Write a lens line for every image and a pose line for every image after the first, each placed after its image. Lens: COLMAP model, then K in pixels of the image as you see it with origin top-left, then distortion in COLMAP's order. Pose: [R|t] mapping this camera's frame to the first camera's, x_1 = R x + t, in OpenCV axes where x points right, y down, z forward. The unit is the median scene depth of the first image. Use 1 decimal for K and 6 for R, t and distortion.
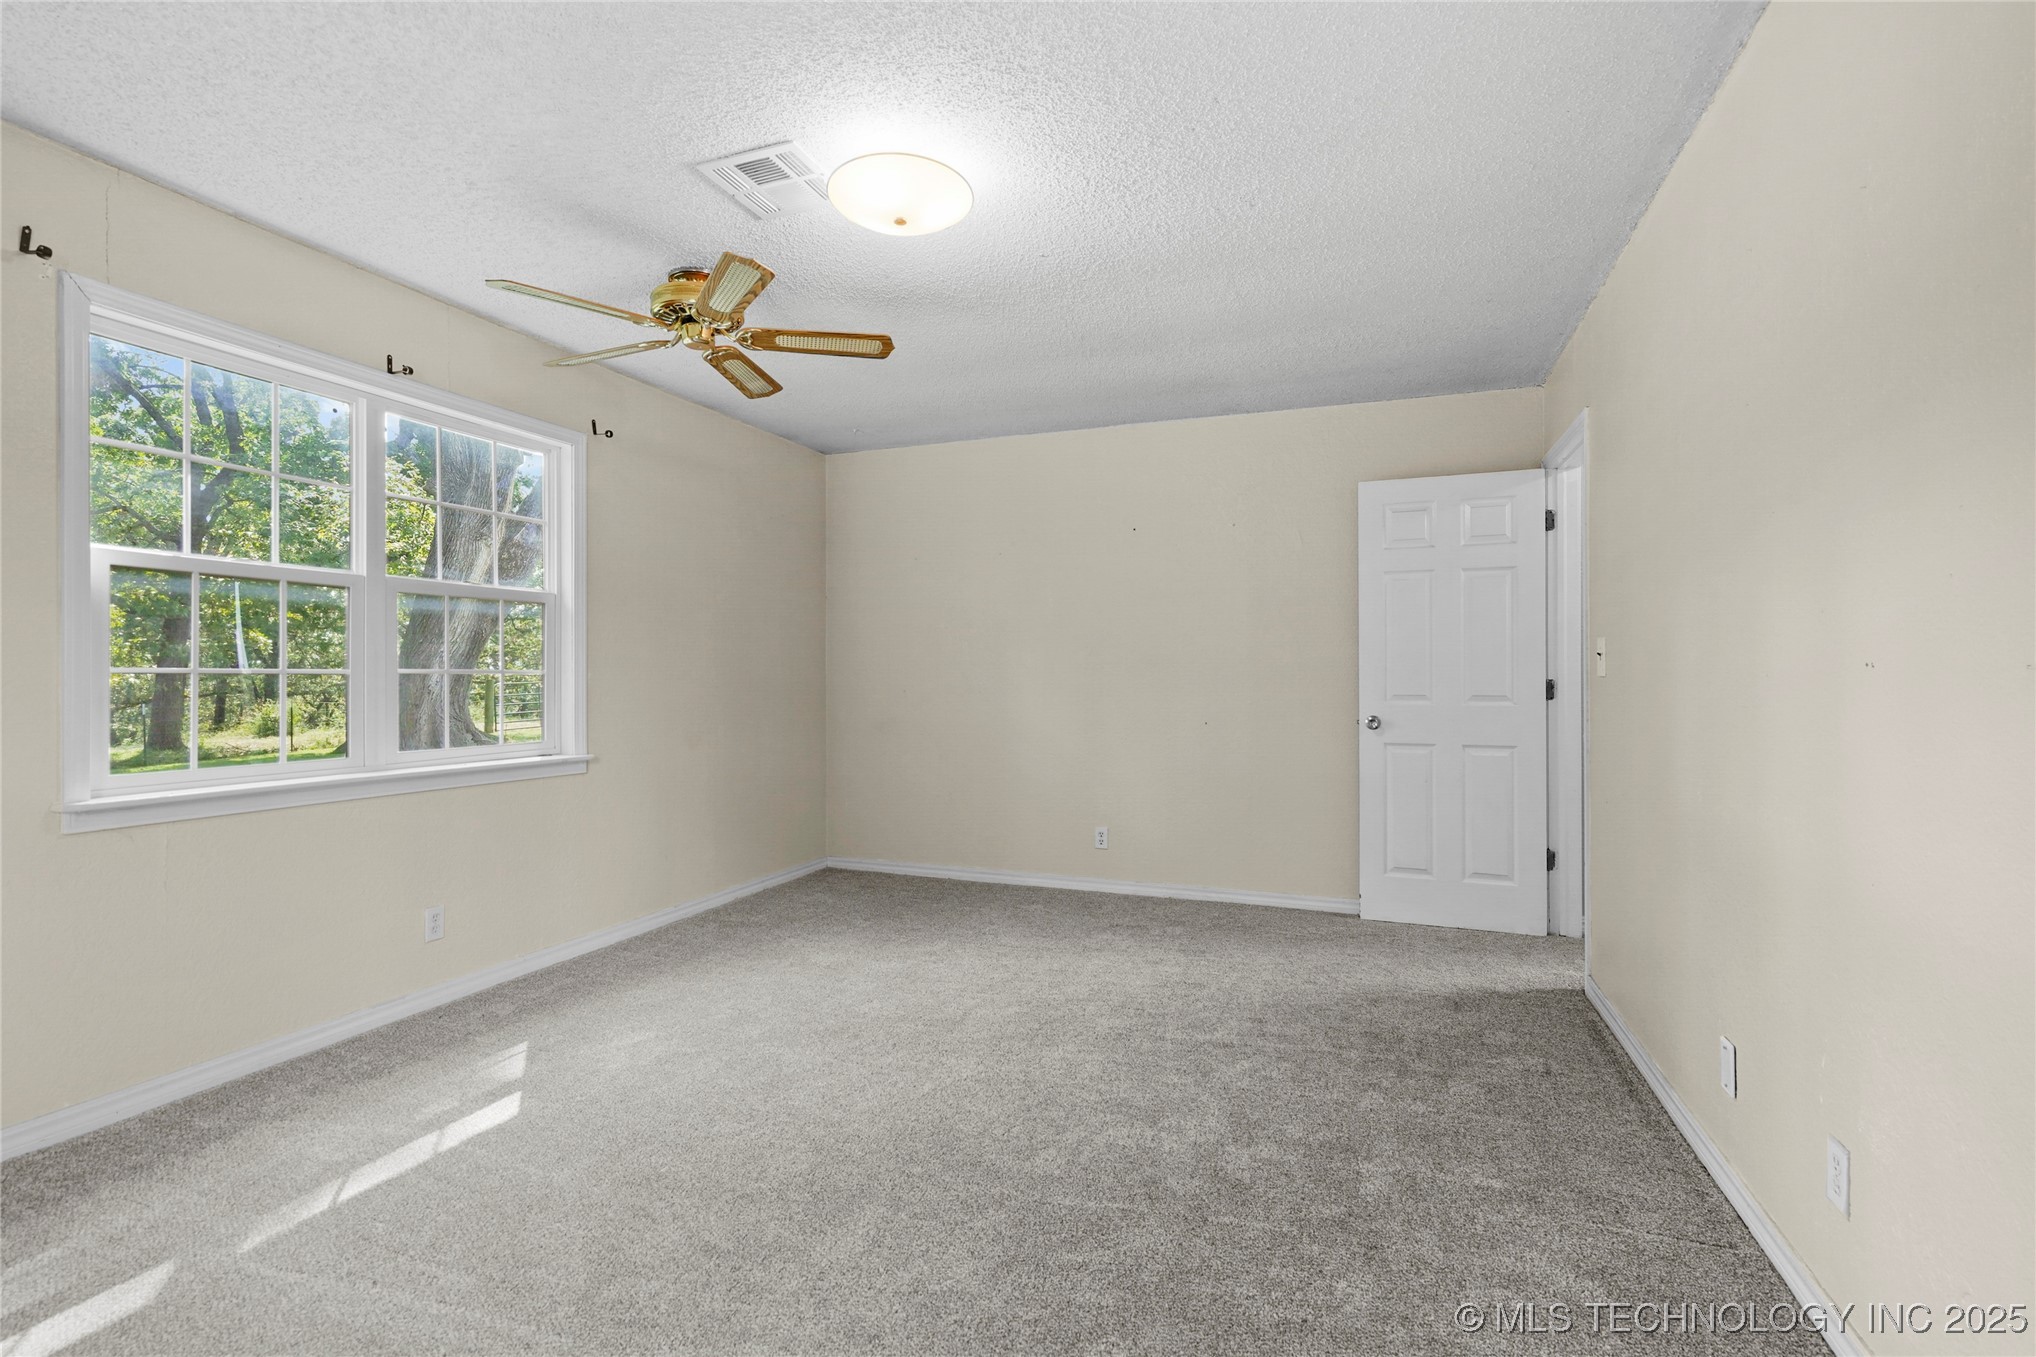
lens RADIAL K [[928.3, 0, 1016.6], [0, 928.3, 679.9], [0, 0, 1]] dist [0.024494, 0.000530]
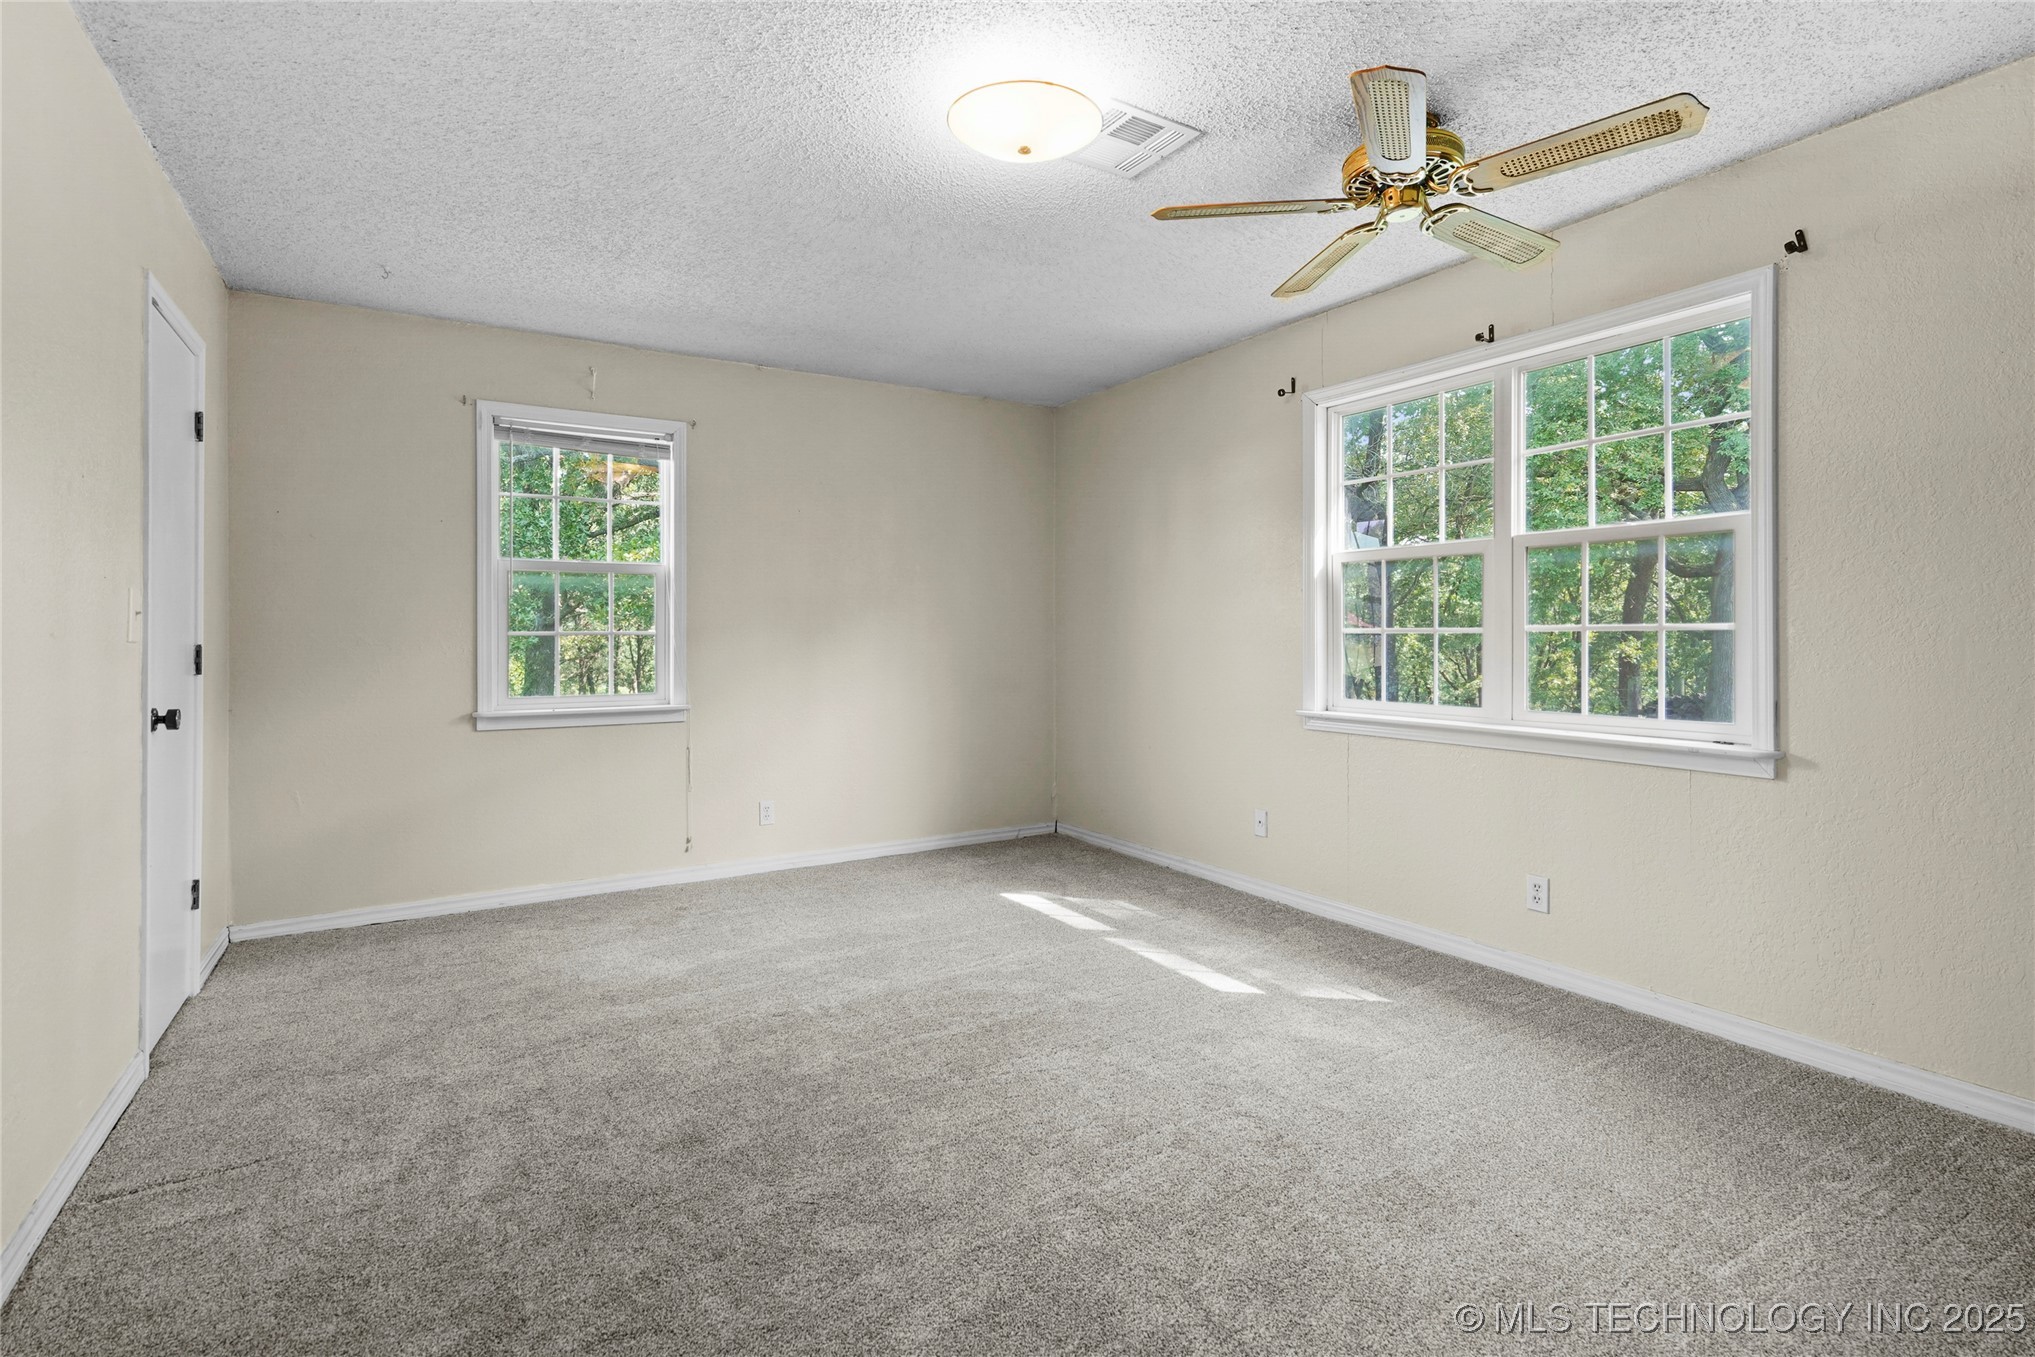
lens RADIAL K [[927.9, 0, 988.6], [0, 927.9, 642.3], [0, 0, 1]] dist [0.024494, 0.000530]
pose [[-0.611695, 0.012209, -0.791000, 0.556327], [0.008002, 0.999925, 0.009245, -0.010028], [0.791053, -0.000675, -0.611747, 1.351161]]
